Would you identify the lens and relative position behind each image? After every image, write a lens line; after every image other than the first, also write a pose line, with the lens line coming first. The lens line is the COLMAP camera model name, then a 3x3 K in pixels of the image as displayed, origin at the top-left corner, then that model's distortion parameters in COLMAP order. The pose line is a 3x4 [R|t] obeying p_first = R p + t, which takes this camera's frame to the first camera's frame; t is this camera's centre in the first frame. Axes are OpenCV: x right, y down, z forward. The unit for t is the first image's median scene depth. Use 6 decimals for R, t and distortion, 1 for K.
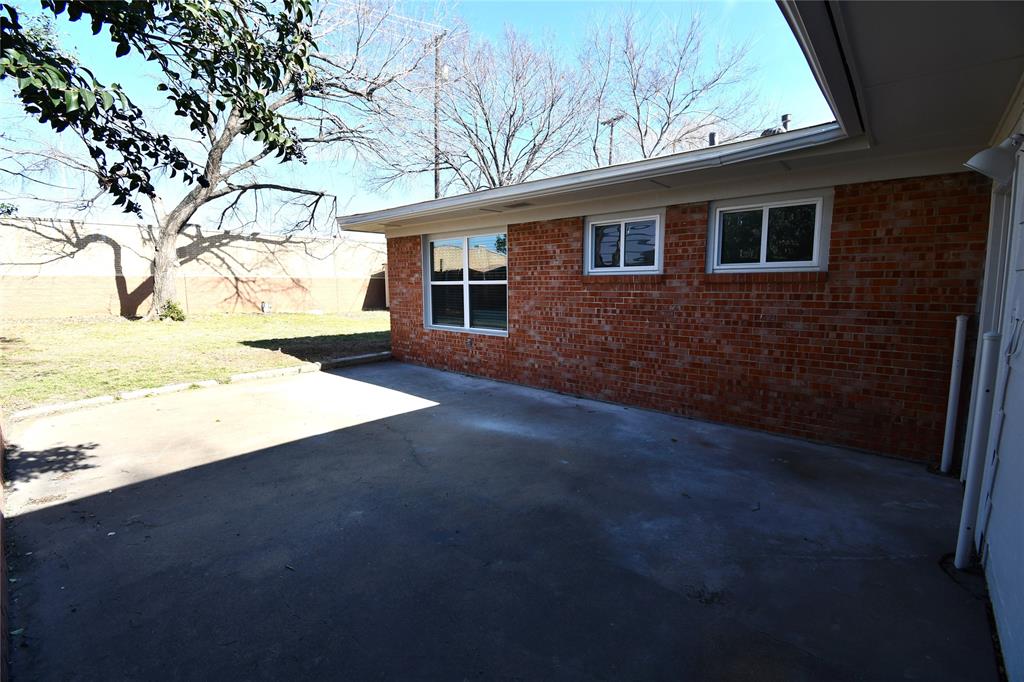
lens RADIAL K [[443.7, 0, 509.2], [0, 443.7, 335.7], [0, 0, 1]] dist [0.000172, -0.000622]
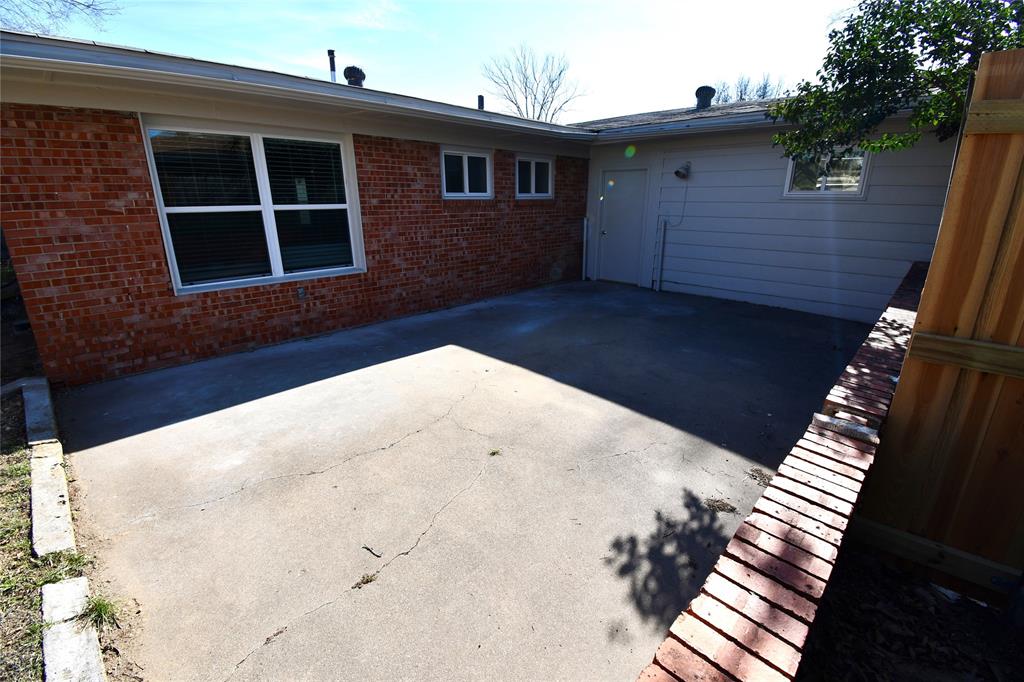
lens RADIAL K [[443.7, 0, 509.2], [0, 443.7, 335.7], [0, 0, 1]] dist [0.000172, -0.000622]
pose [[0.048189, -0.278863, 0.959121, -0.964389], [0.131940, 0.953600, 0.270628, -0.085884], [-0.990086, 0.113505, 0.082746, 0.754337]]
